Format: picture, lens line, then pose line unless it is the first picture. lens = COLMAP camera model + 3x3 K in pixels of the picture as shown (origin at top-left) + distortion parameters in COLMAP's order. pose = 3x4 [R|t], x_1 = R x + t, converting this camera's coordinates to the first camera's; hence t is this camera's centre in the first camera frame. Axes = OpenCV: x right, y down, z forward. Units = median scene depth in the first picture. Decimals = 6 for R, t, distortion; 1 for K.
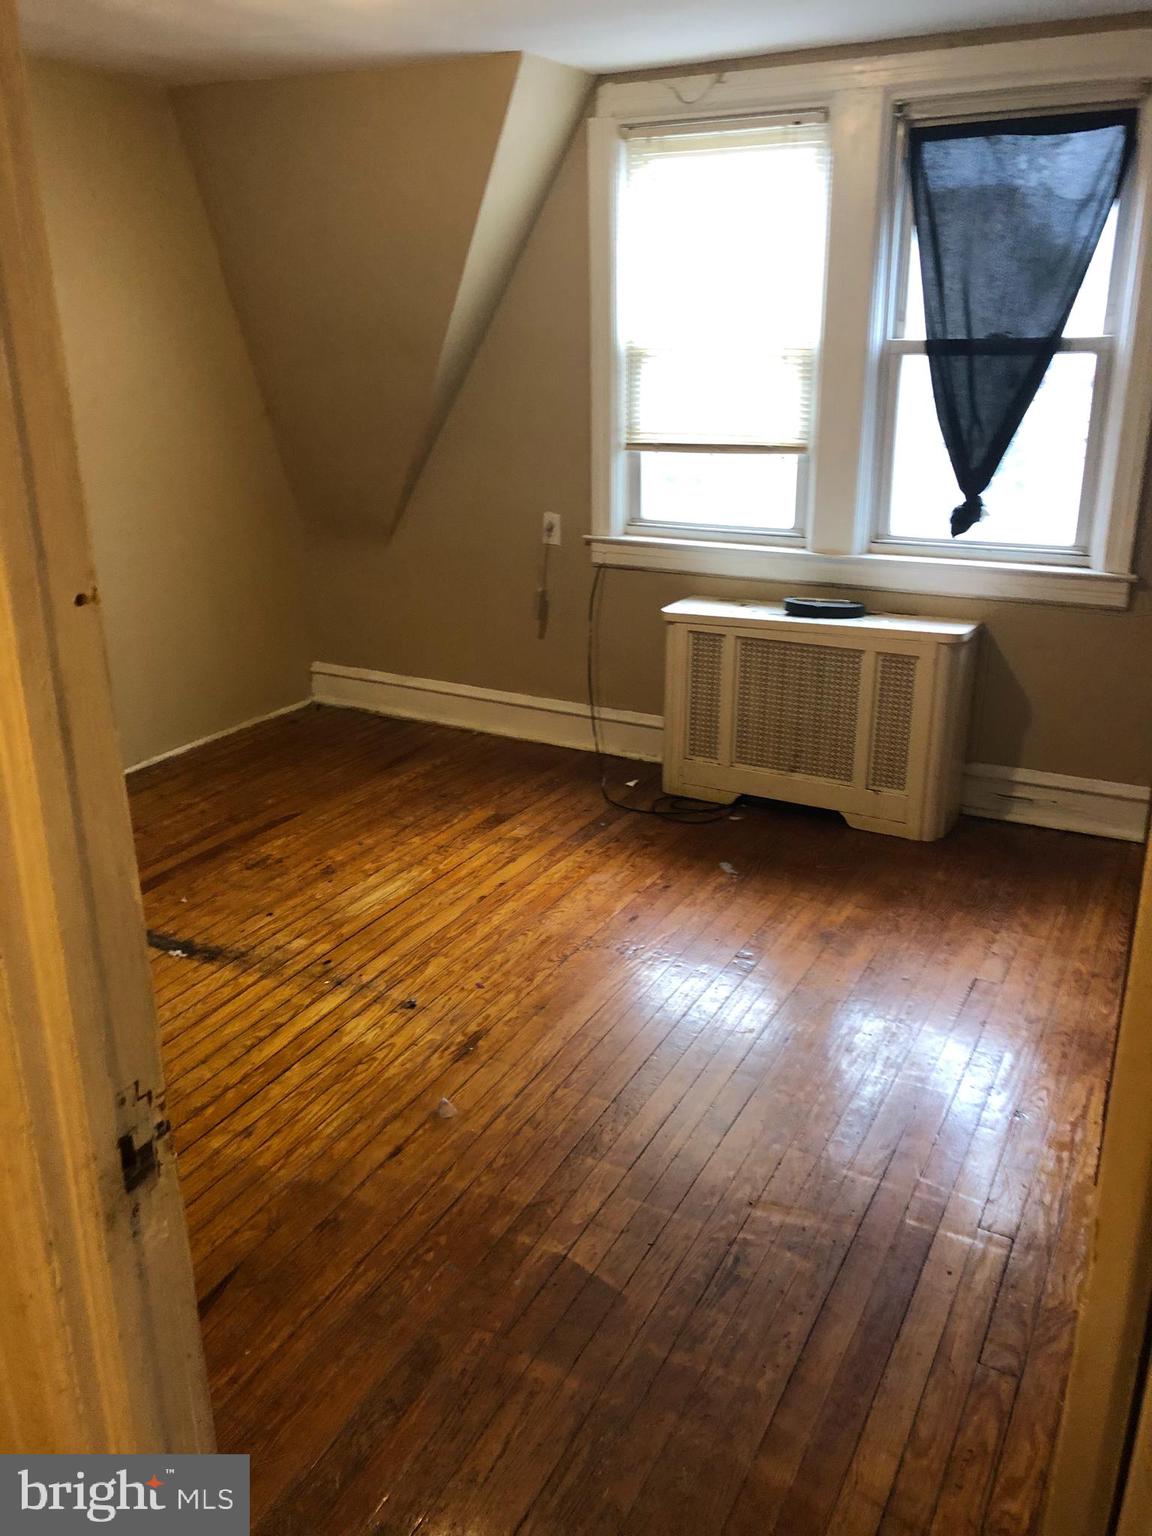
lens RADIAL K [[1240.1, 0, 576.0], [0, 1240.1, 768.0], [0, 0, 1]] dist [0.009864, 0.007702]
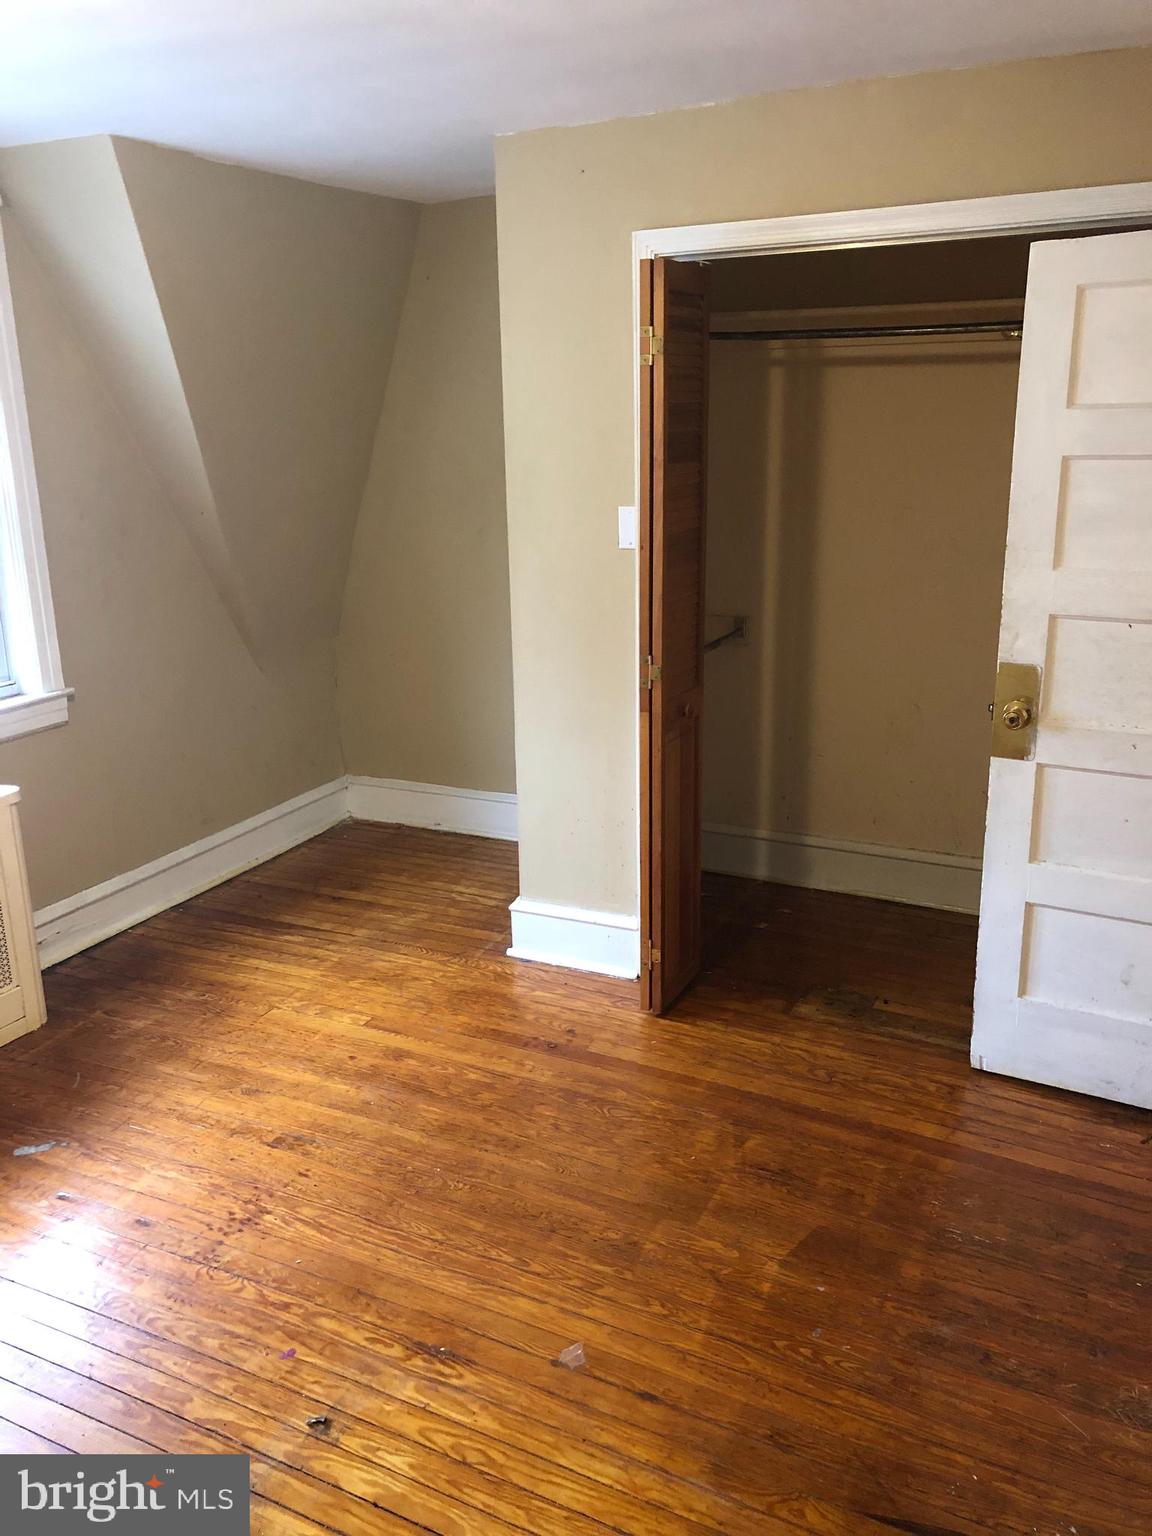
lens RADIAL K [[1240.1, 0, 576.0], [0, 1240.1, 768.0], [0, 0, 1]] dist [0.009864, 0.007702]
pose [[-0.034929, -0.266057, 0.963324, -0.741781], [0.350206, 0.899535, 0.261137, -0.280710], [-0.936021, 0.346483, 0.061755, 0.732741]]
